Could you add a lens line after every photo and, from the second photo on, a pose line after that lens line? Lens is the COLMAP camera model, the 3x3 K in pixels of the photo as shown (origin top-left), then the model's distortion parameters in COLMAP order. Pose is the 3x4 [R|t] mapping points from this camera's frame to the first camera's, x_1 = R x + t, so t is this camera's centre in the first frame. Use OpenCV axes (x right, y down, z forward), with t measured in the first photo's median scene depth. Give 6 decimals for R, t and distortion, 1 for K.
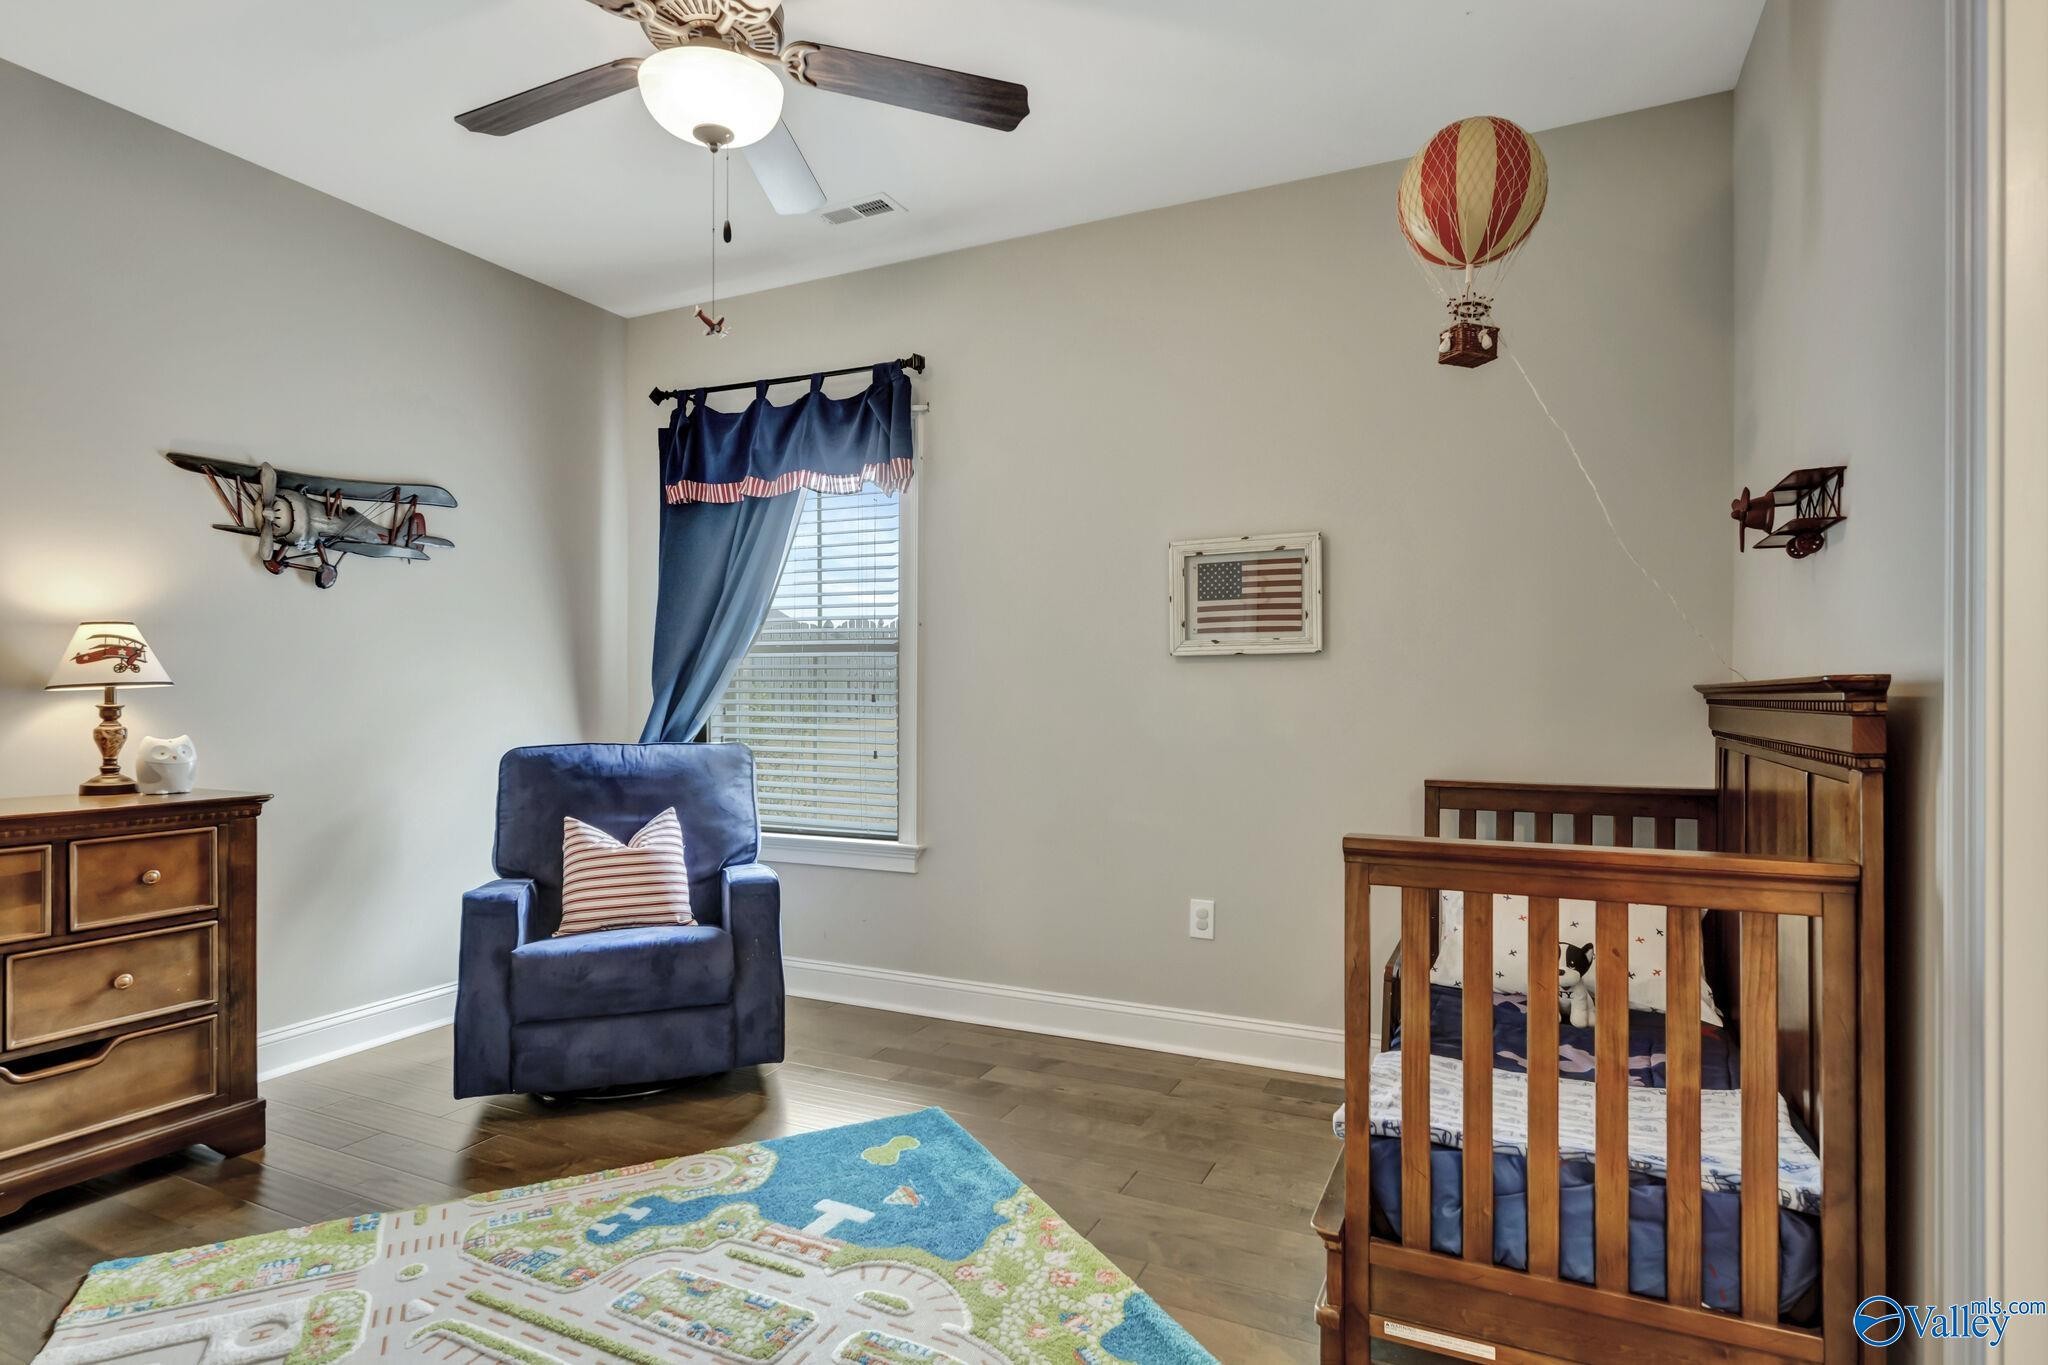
lens RADIAL K [[1079.7, 0, 1024.0], [0, 1079.7, 682.5], [0, 0, 1]] dist [0.001217, -0.000215]
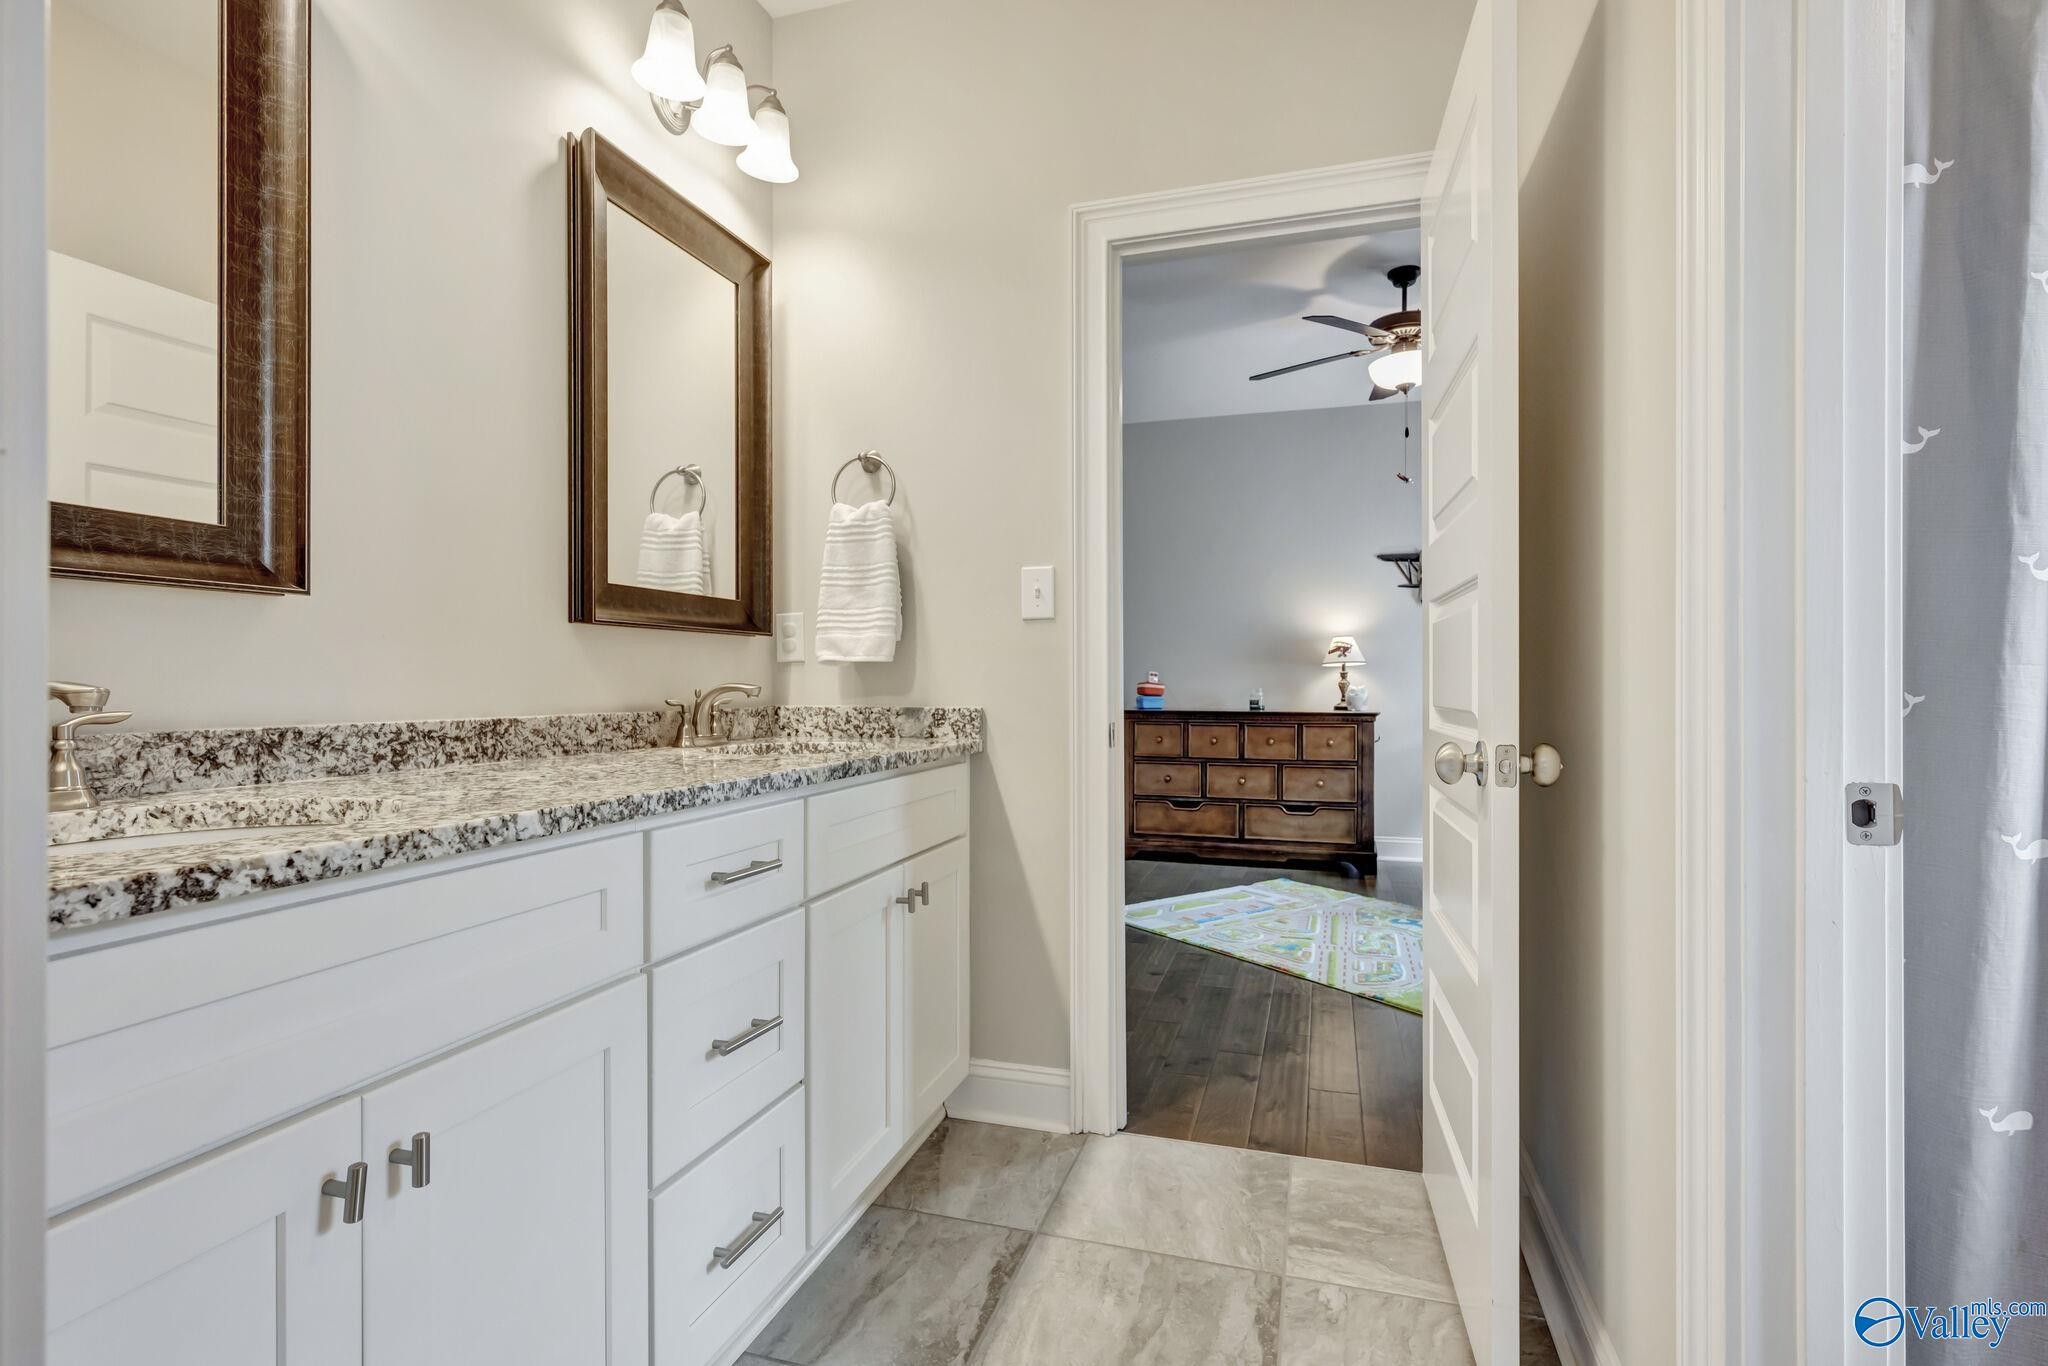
lens RADIAL K [[940.6, 0, 1024.0], [0, 940.6, 683.0], [0, 0, 1]] dist [0.009154, 0.000760]
pose [[0.181772, -0.005924, -0.983323, 1.024863], [0.010884, 0.999933, -0.004012, 0.046021], [0.983280, -0.009973, 0.181824, -0.038001]]
